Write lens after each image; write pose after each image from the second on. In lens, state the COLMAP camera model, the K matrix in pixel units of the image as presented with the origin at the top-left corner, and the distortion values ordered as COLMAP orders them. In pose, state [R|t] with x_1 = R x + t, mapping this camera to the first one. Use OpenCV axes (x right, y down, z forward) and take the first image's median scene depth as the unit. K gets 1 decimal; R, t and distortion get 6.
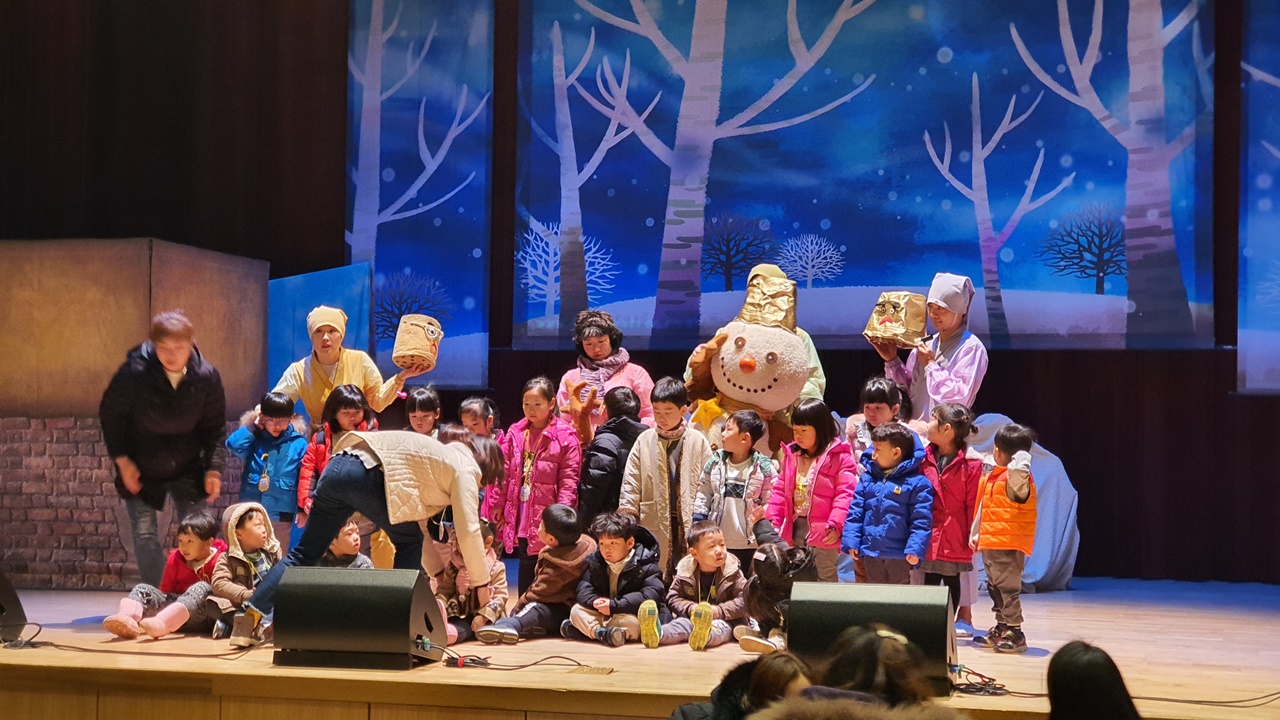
lens RADIAL K [[1906.4, 0, 640.0], [0, 1906.4, 360.0], [0, 0, 1]] dist [-0.034119, 0.998486]
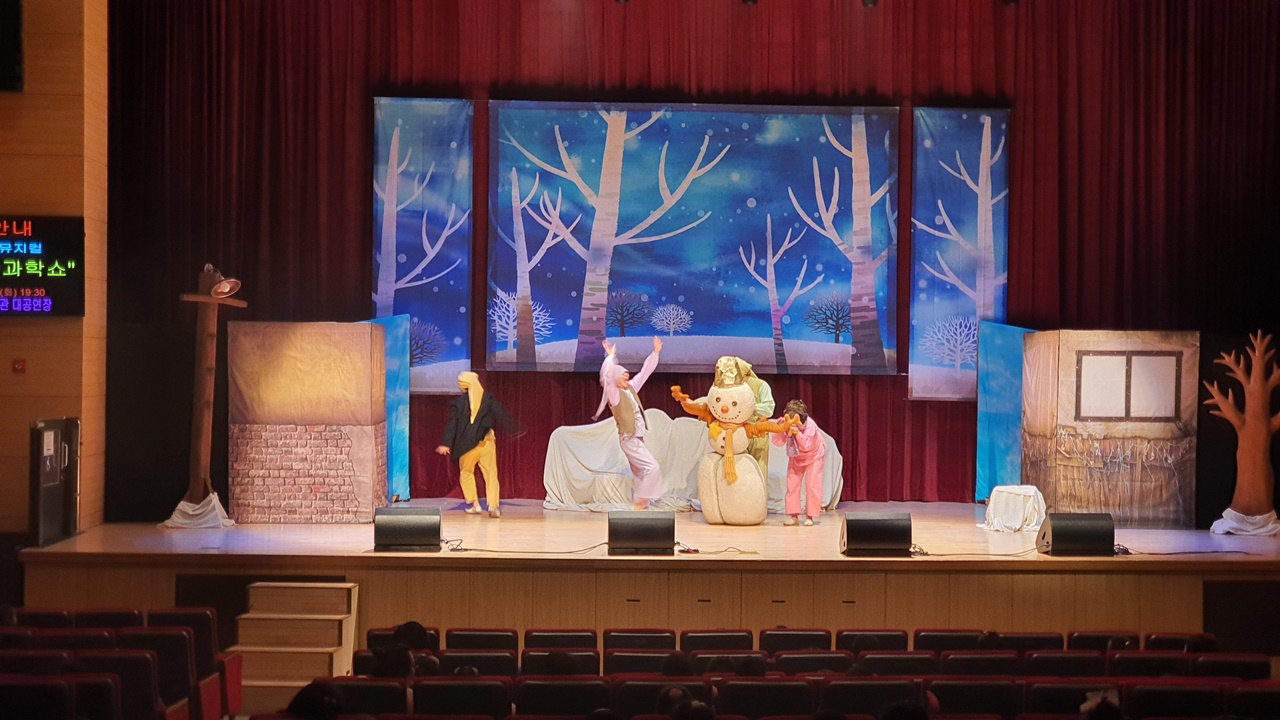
lens RADIAL K [[1906.4, 0, 640.0], [0, 1906.4, 360.0], [0, 0, 1]] dist [-0.034119, 0.998486]
pose [[0.949517, -0.000919, 0.313714, -0.470924], [-0.012966, 0.999026, 0.042172, -0.087710], [-0.313448, -0.044111, 0.948580, -0.603301]]
